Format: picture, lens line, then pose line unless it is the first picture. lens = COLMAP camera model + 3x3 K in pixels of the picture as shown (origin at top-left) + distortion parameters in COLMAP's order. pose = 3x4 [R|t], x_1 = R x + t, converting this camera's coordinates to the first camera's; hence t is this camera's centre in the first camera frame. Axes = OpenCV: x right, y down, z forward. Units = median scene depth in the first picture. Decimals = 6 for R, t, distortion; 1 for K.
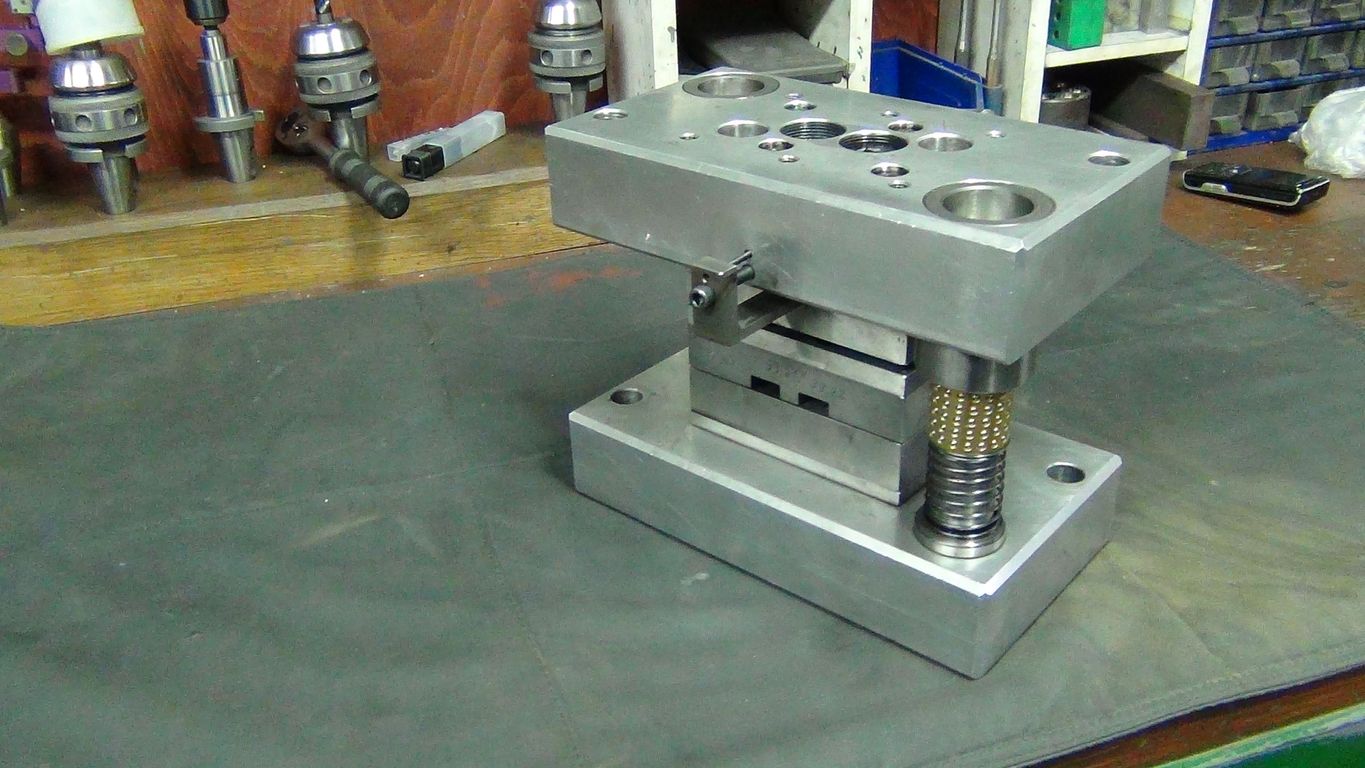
lens RADIAL K [[1256.7, 0, 686.3], [0, 1256.7, 383.4], [0, 0, 1]] dist [0.011724, 0.000000]
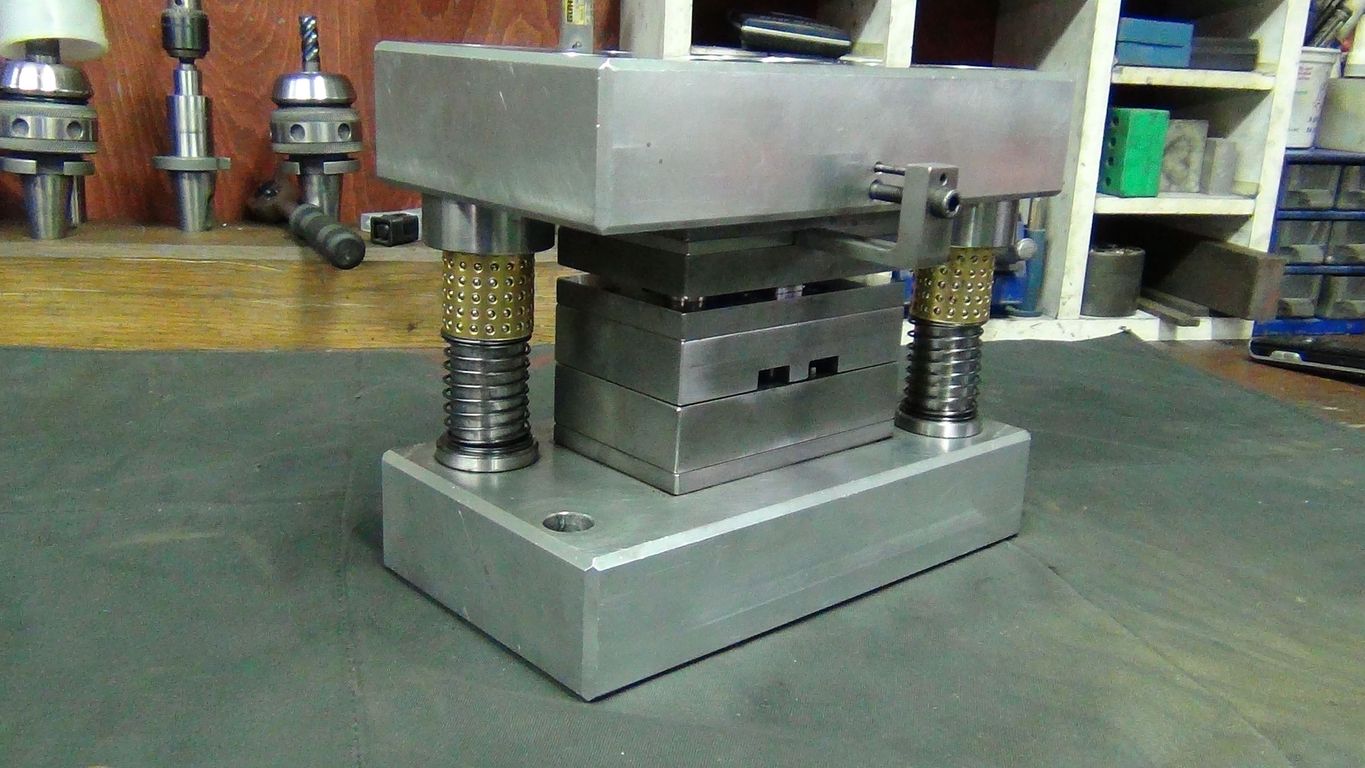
lens RADIAL K [[1256.7, 0, 677.2], [0, 1256.7, 385.8], [0, 0, 1]] dist [0.011724, 0.000000]
pose [[0.994122, 0.095552, -0.050902, 0.050128], [-0.104557, 0.969329, -0.222416, 0.114215], [0.028088, 0.226431, 0.973622, 0.154565]]
